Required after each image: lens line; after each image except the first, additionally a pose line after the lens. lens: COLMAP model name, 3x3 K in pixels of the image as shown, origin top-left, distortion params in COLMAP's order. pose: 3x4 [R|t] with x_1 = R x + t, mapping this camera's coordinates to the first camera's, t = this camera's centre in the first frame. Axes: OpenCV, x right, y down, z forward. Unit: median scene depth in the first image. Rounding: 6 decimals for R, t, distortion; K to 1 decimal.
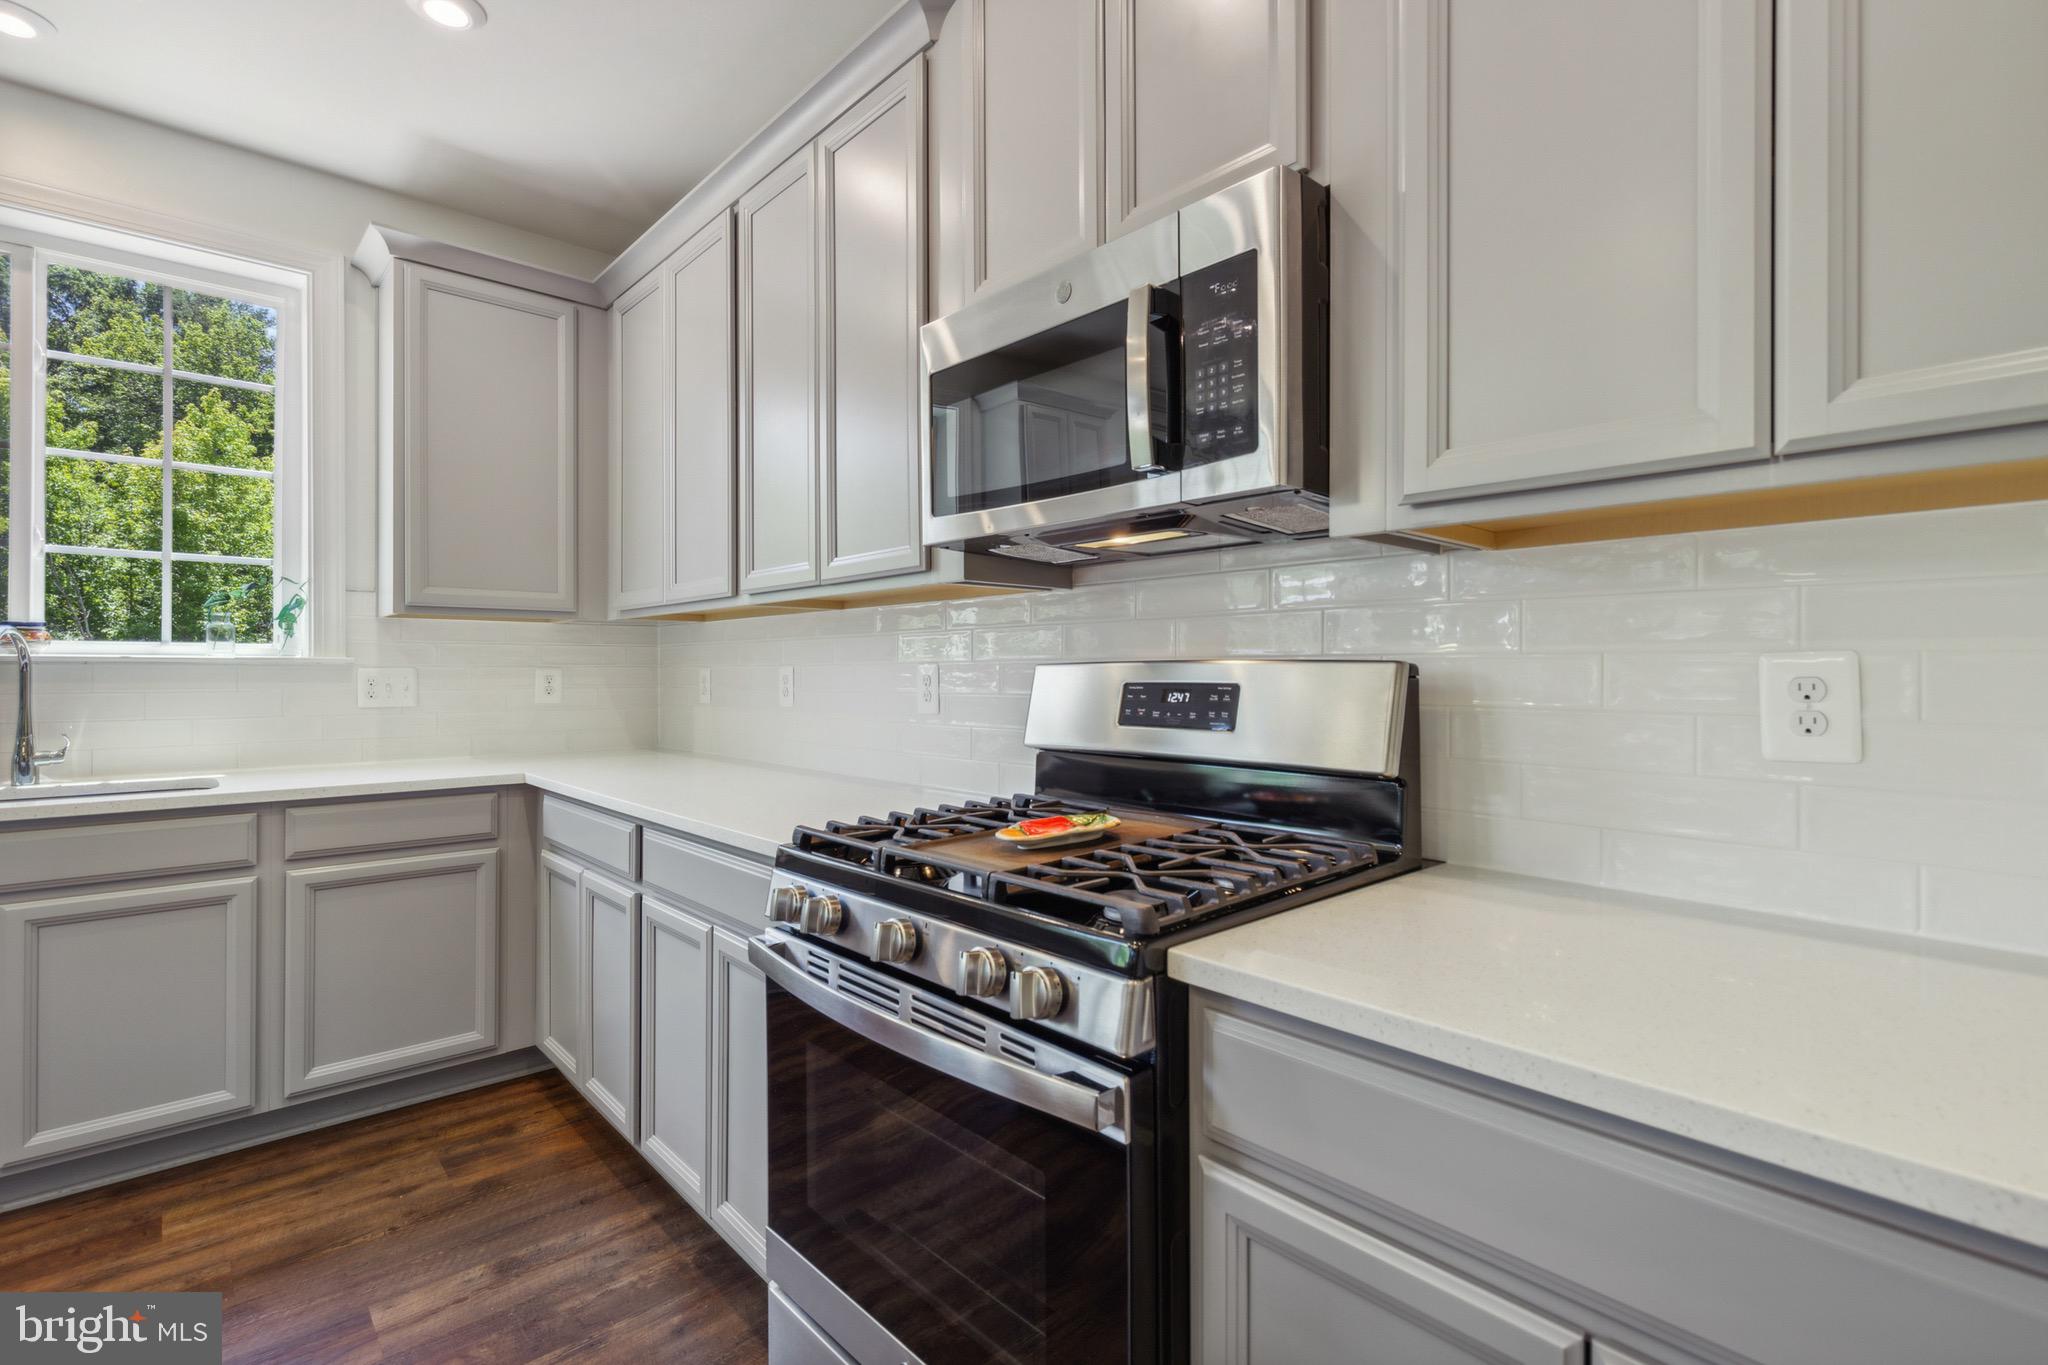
lens RADIAL K [[955.9, 0, 1015.9], [0, 955.9, 654.1], [0, 0, 1]] dist [0.013898, -0.003465]
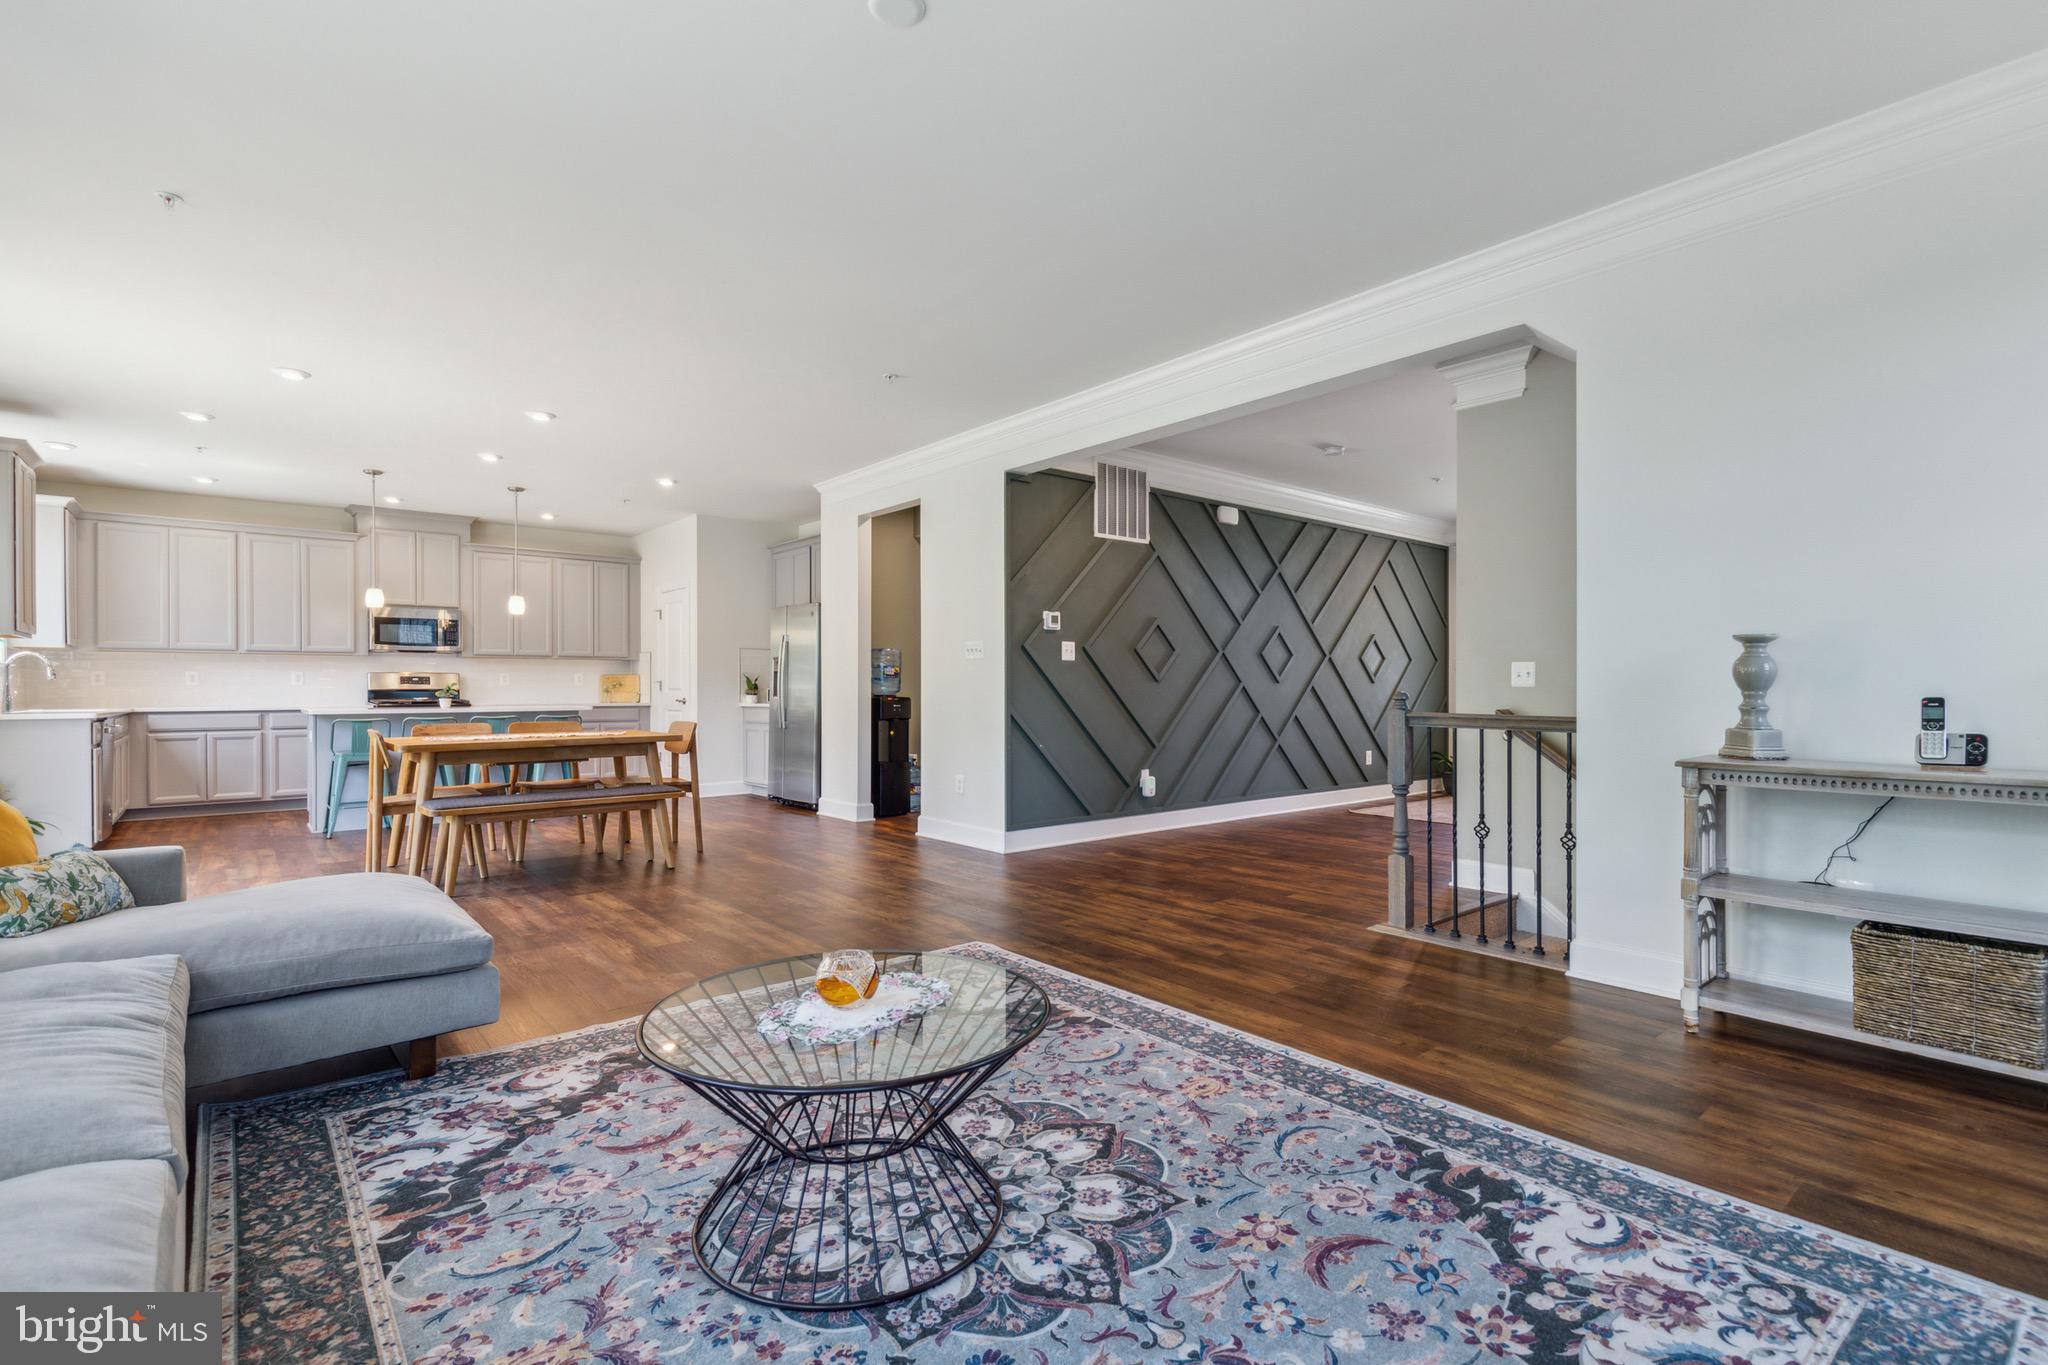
lens RADIAL K [[955.9, 0, 1003.1], [0, 955.9, 696.9], [0, 0, 1]] dist [0.013898, -0.003465]
pose [[0.059421, -0.006115, 0.998214, -3.782808], [-0.009944, 0.999928, 0.006717, 0.055400], [-0.998183, -0.010325, 0.059356, -2.017502]]
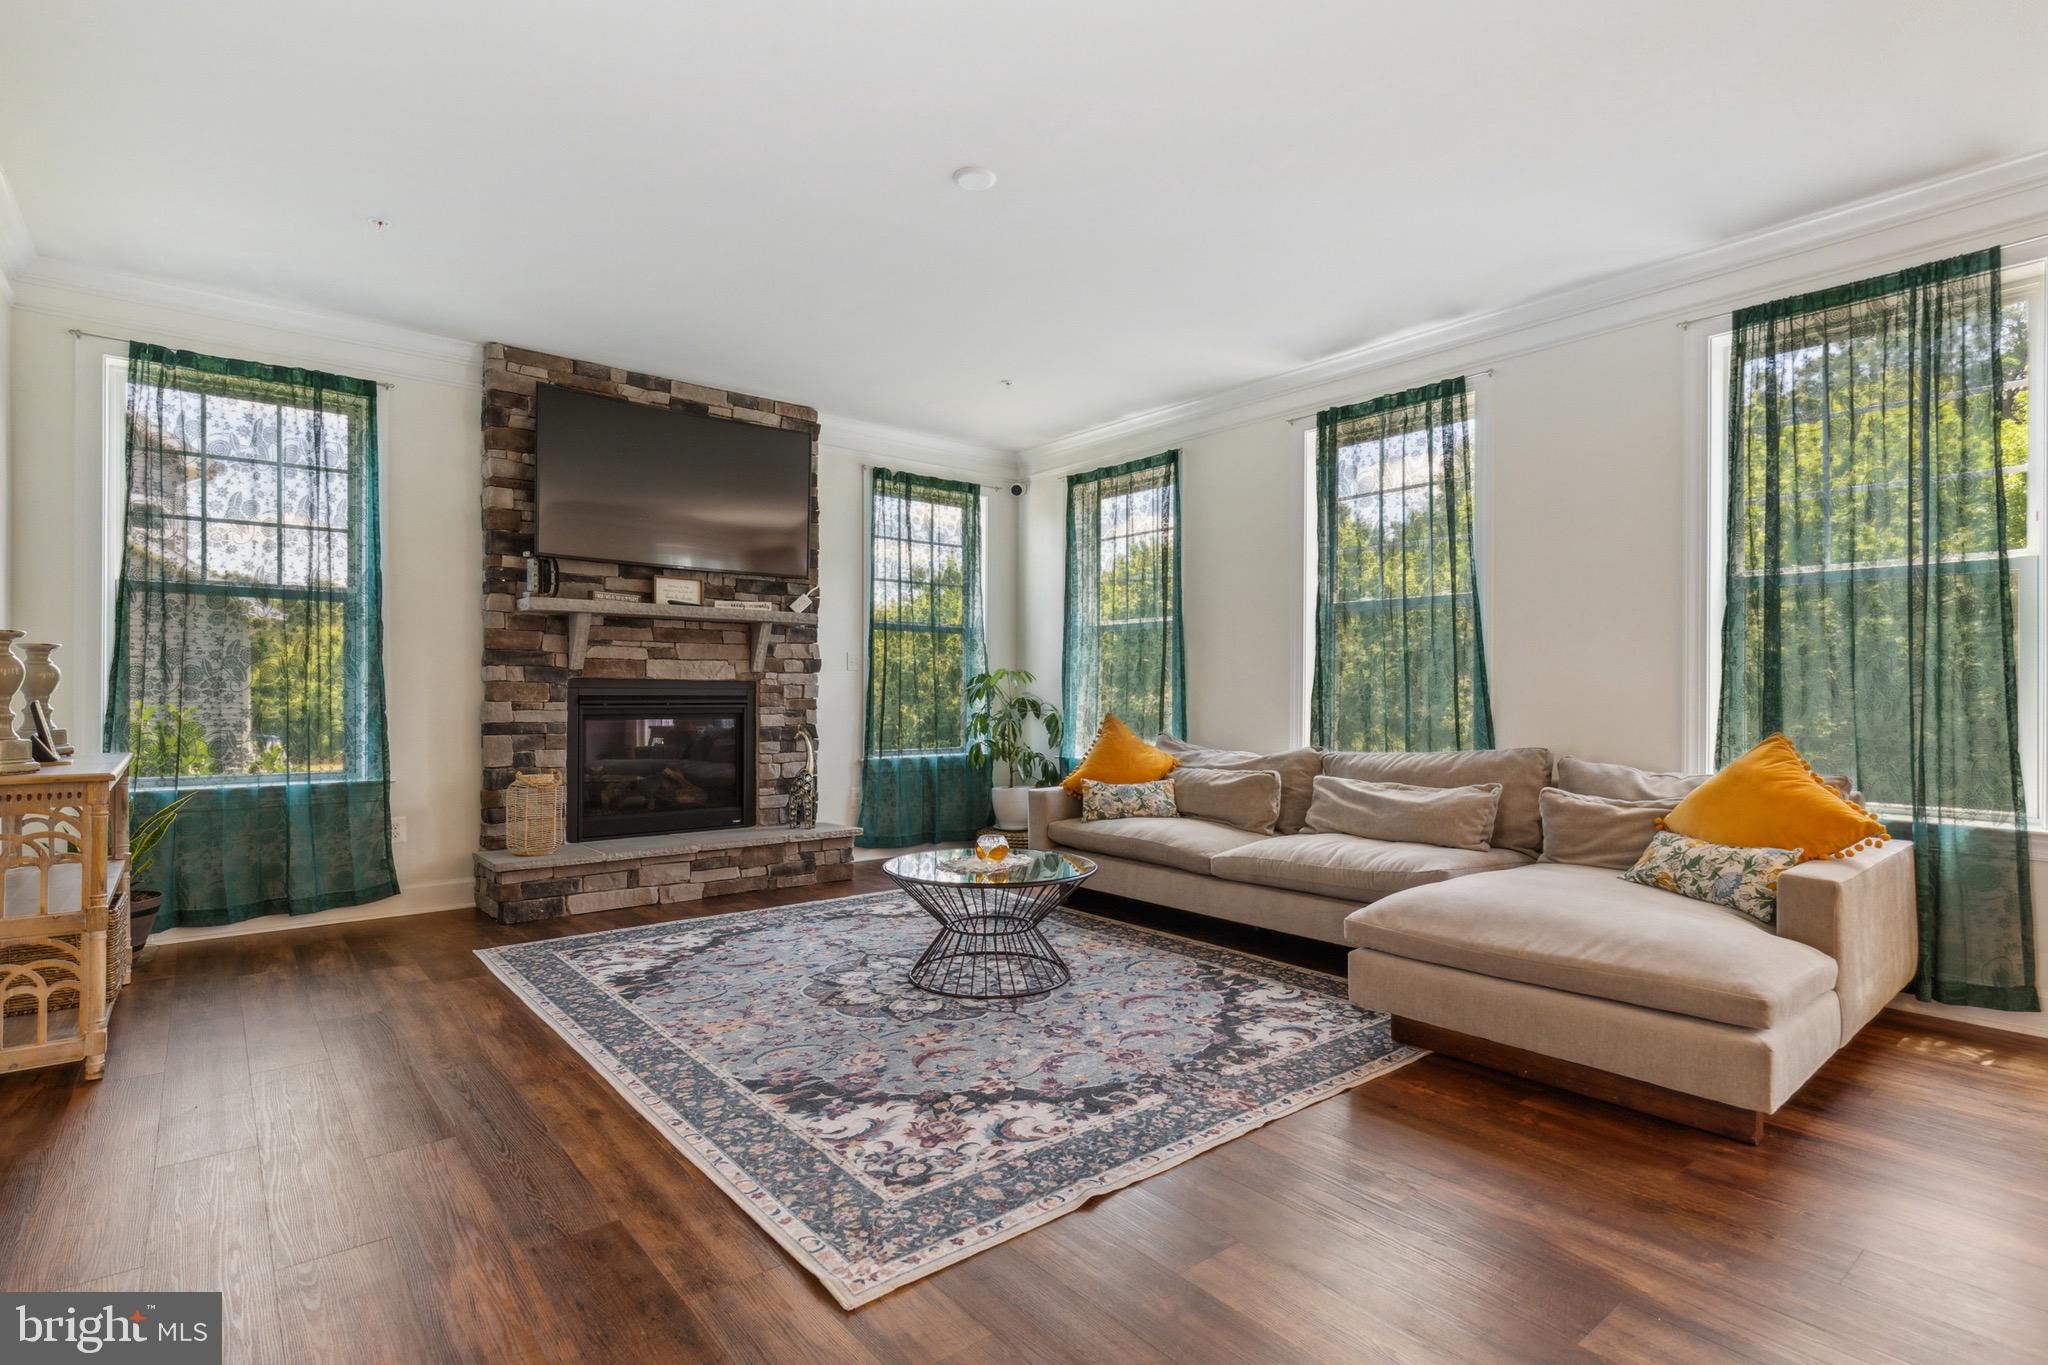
lens RADIAL K [[990.3, 0, 1028.5], [0, 990.3, 693.9], [0, 0, 1]] dist [0.007413, 0.006864]
pose [[-0.041594, 0.003192, -0.999130, -1.346051], [0.009944, 0.999947, 0.002781, 0.052157], [0.999085, -0.009819, -0.041623, -1.703460]]
